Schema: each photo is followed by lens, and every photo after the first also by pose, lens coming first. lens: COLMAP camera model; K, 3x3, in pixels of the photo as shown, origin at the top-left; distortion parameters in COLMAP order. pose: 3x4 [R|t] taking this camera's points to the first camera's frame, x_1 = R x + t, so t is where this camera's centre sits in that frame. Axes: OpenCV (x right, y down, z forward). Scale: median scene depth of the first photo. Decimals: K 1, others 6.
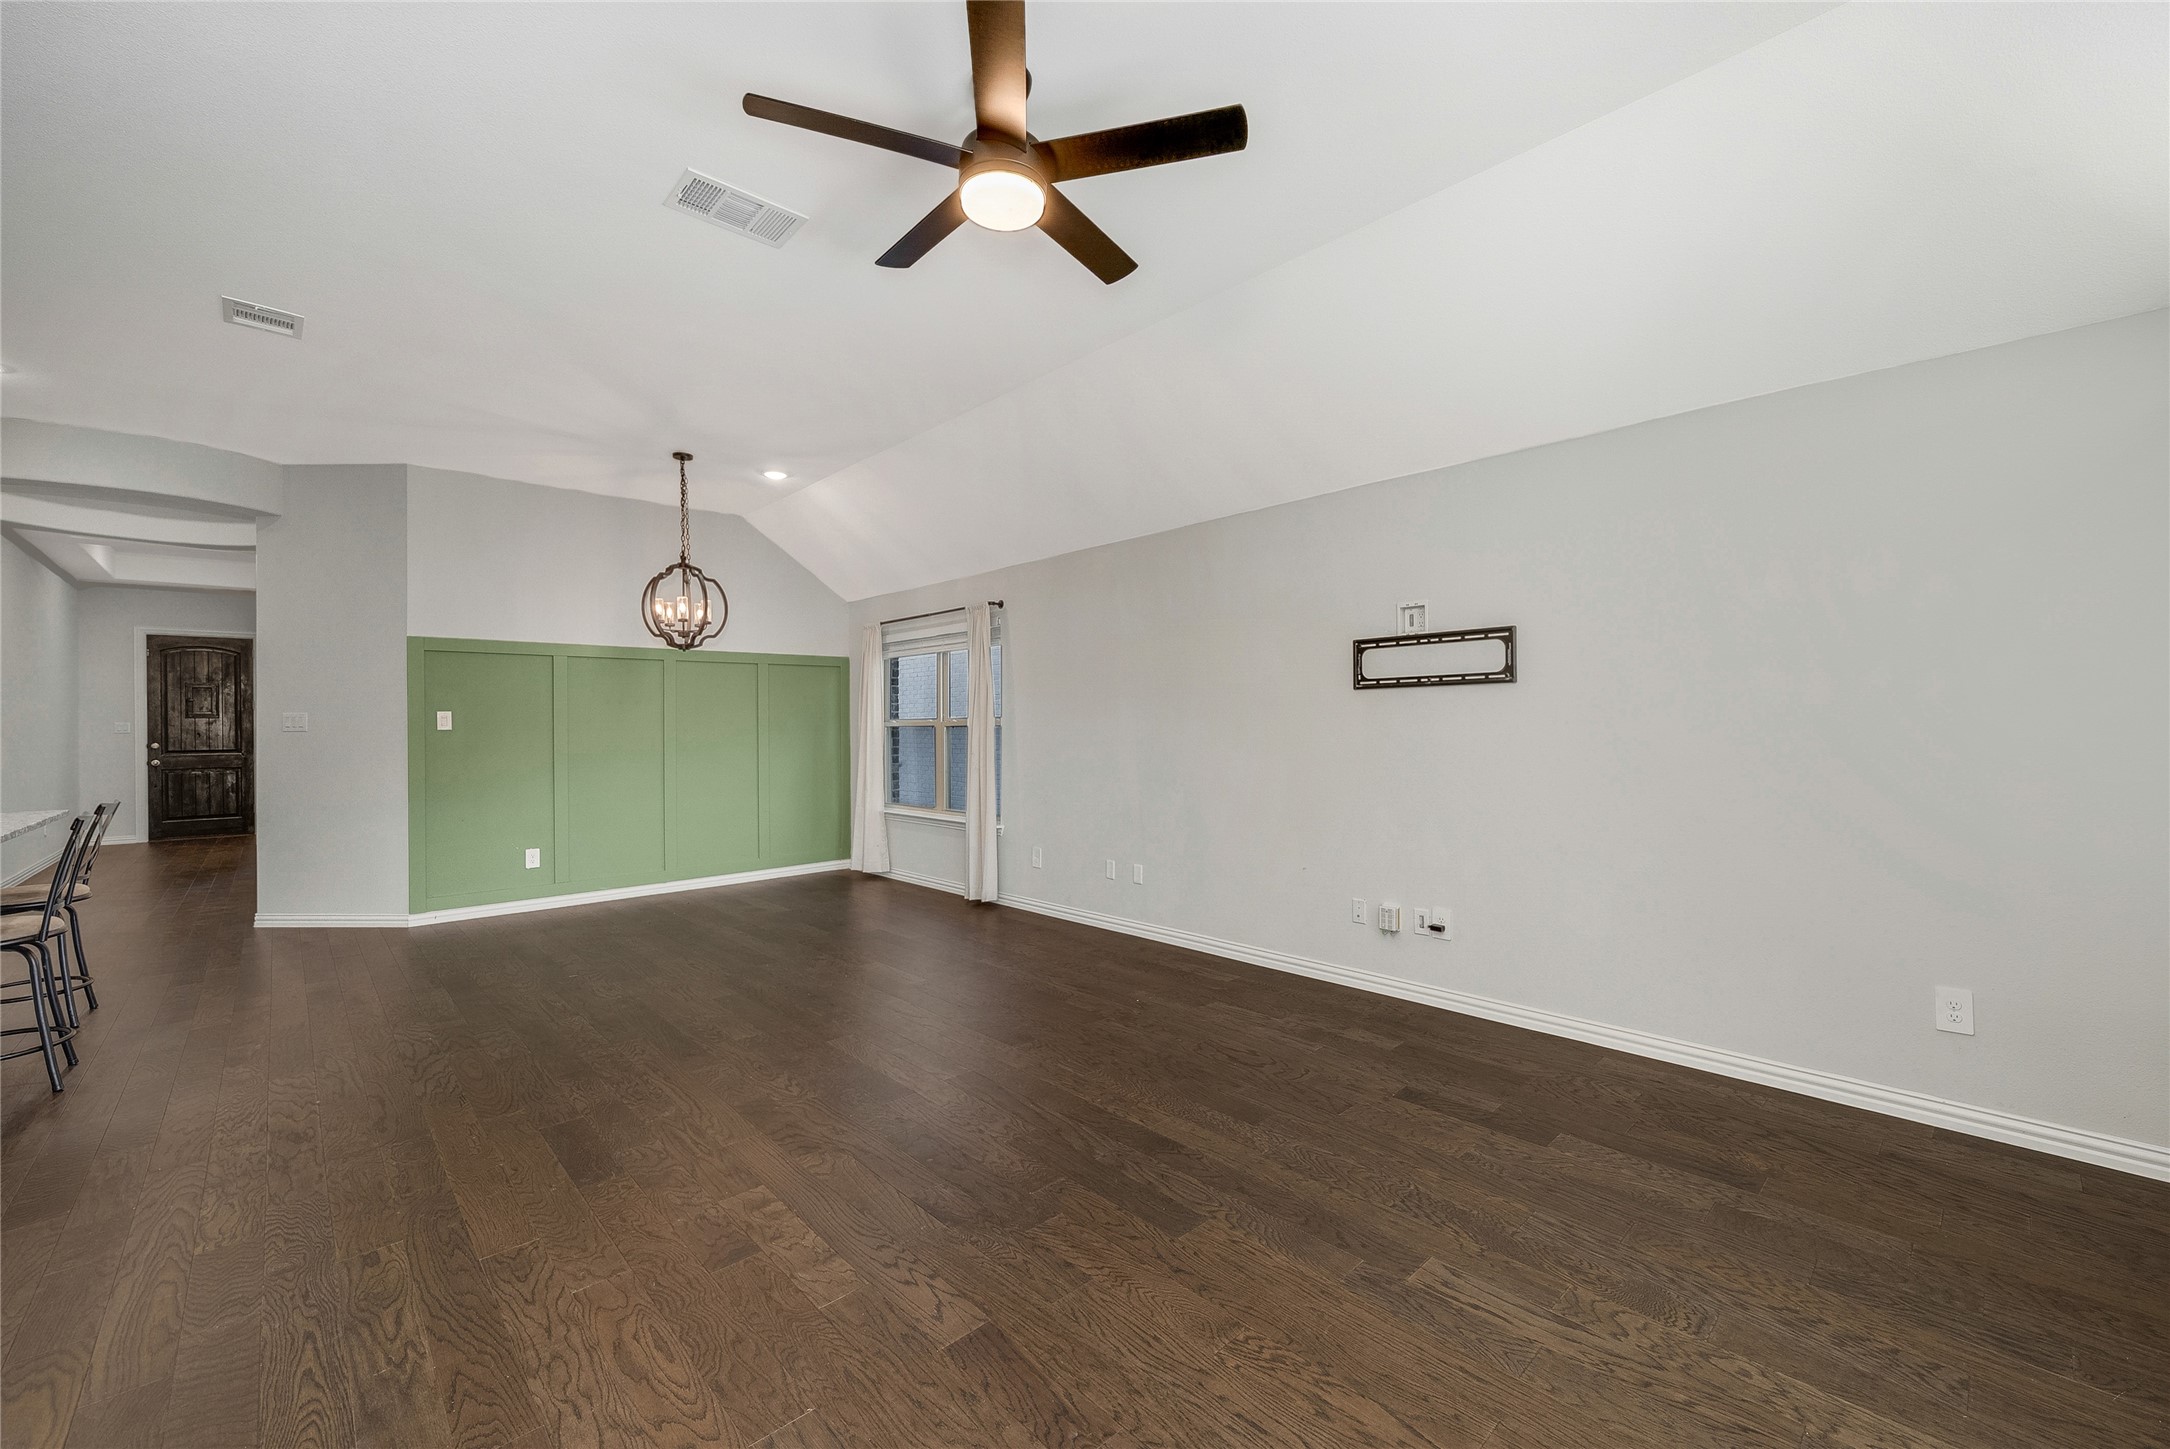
lens RADIAL K [[871.9, 0, 1101.2], [0, 871.9, 724.4], [0, 0, 1]] dist [0.000084, -0.001050]
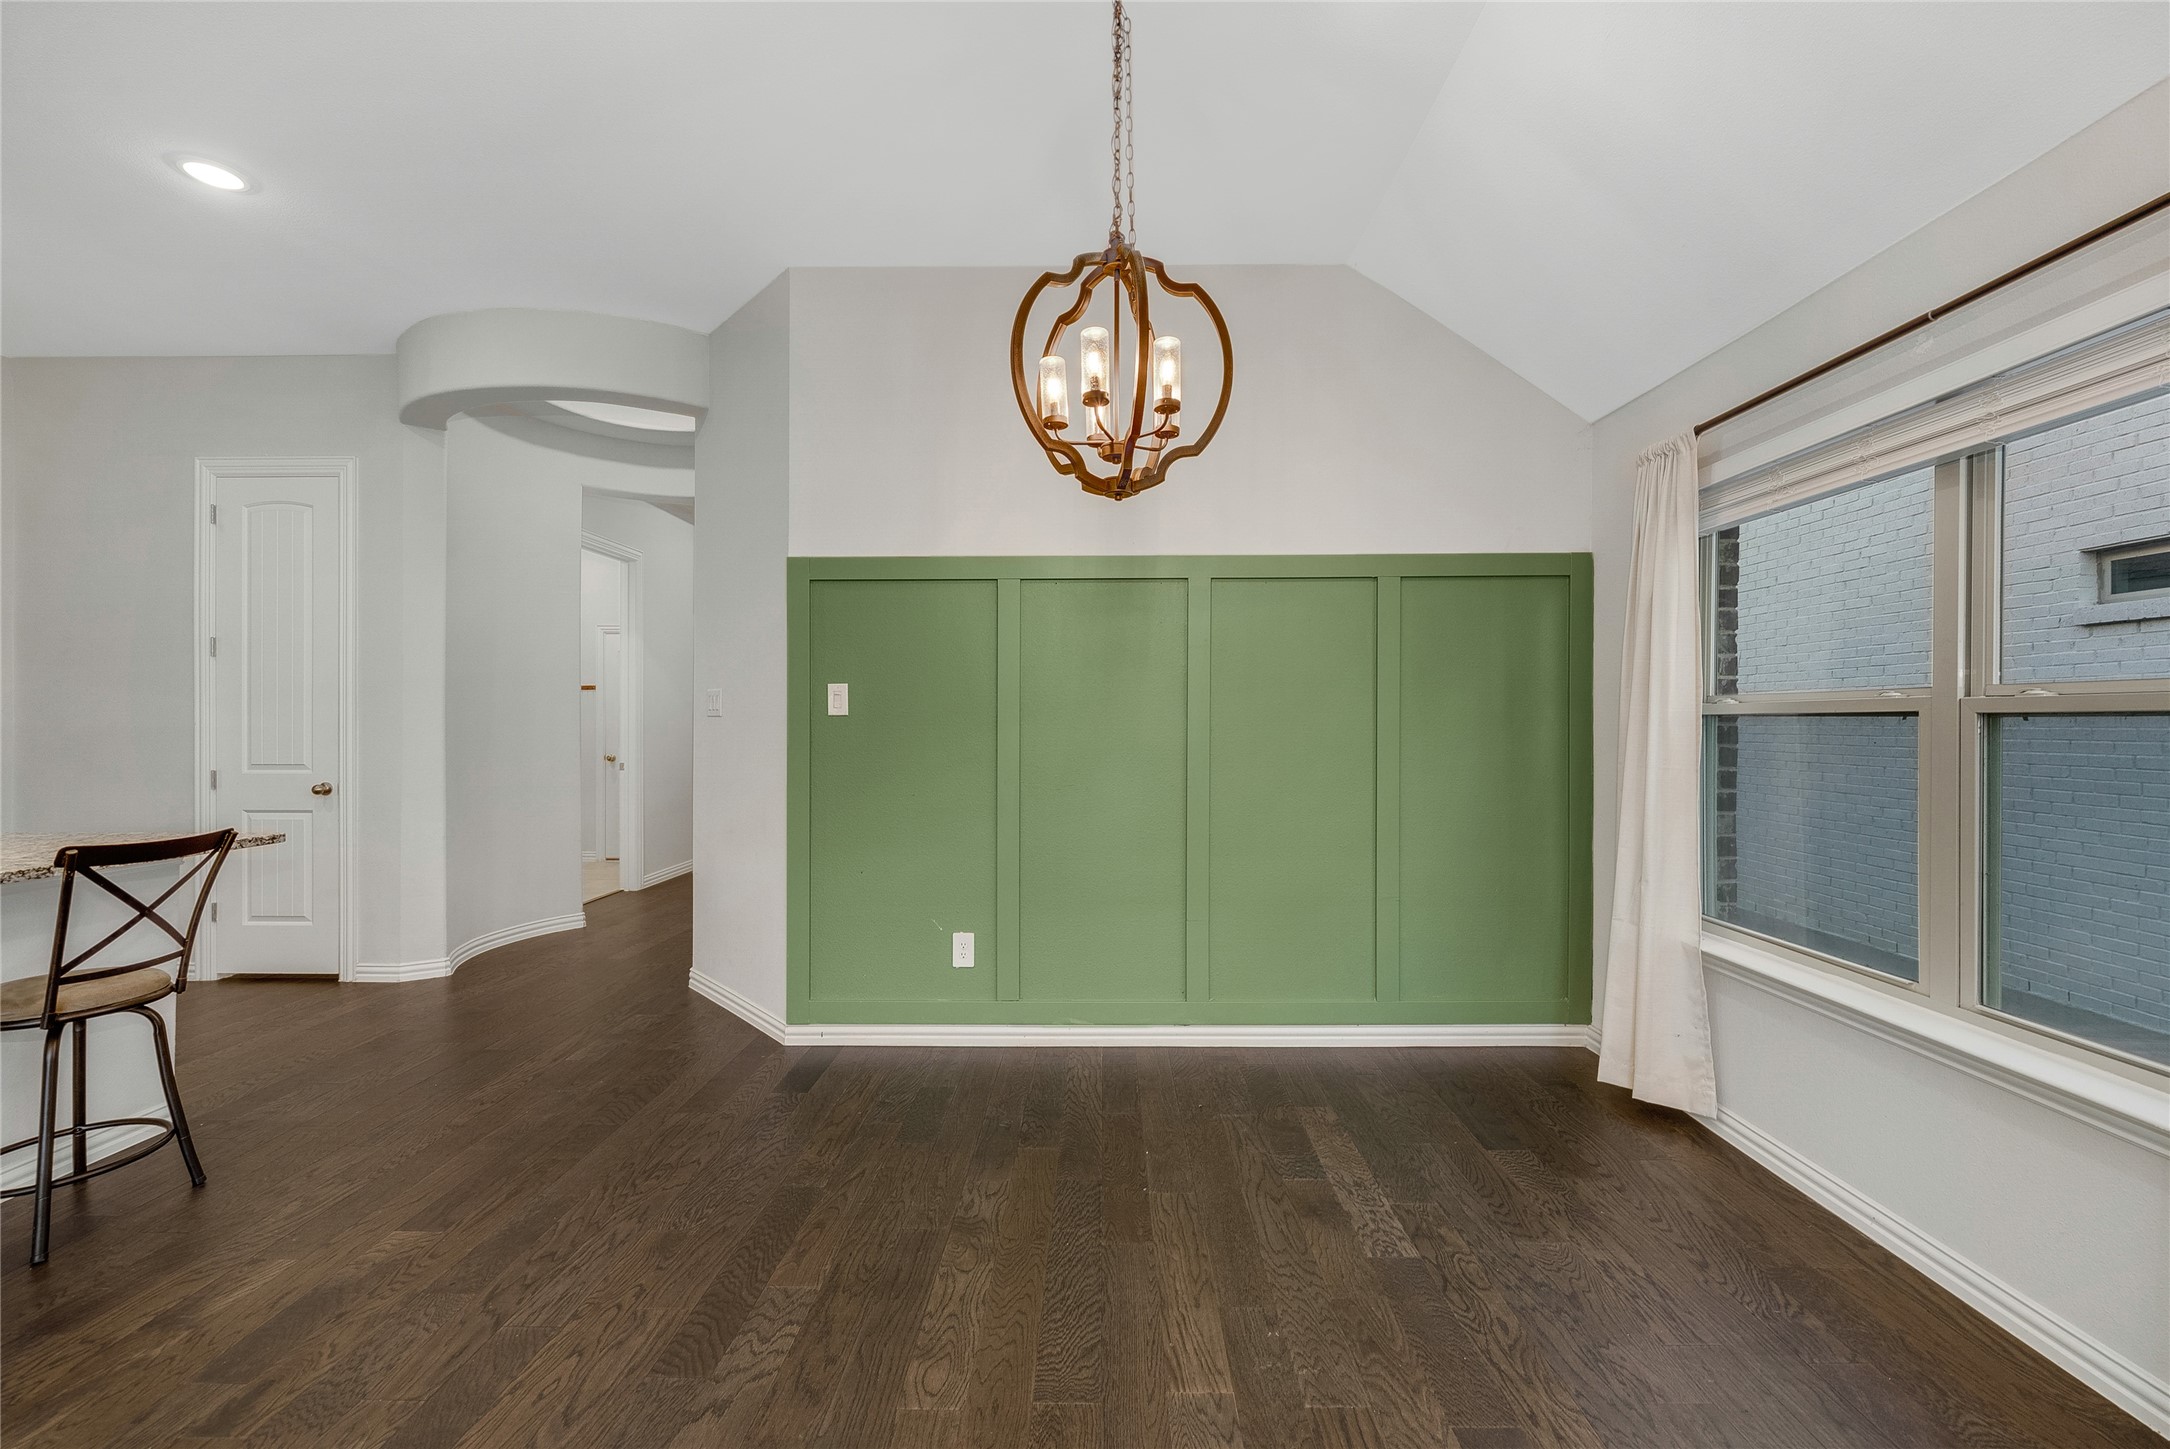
lens RADIAL K [[871.9, 0, 1100.5], [0, 871.9, 724.7], [0, 0, 1]] dist [0.000084, -0.001050]
pose [[0.719333, 0.010611, -0.694584, -0.177019], [-0.006151, 0.999941, 0.008906, 0.005153], [0.694638, -0.002134, 0.719356, 0.562827]]
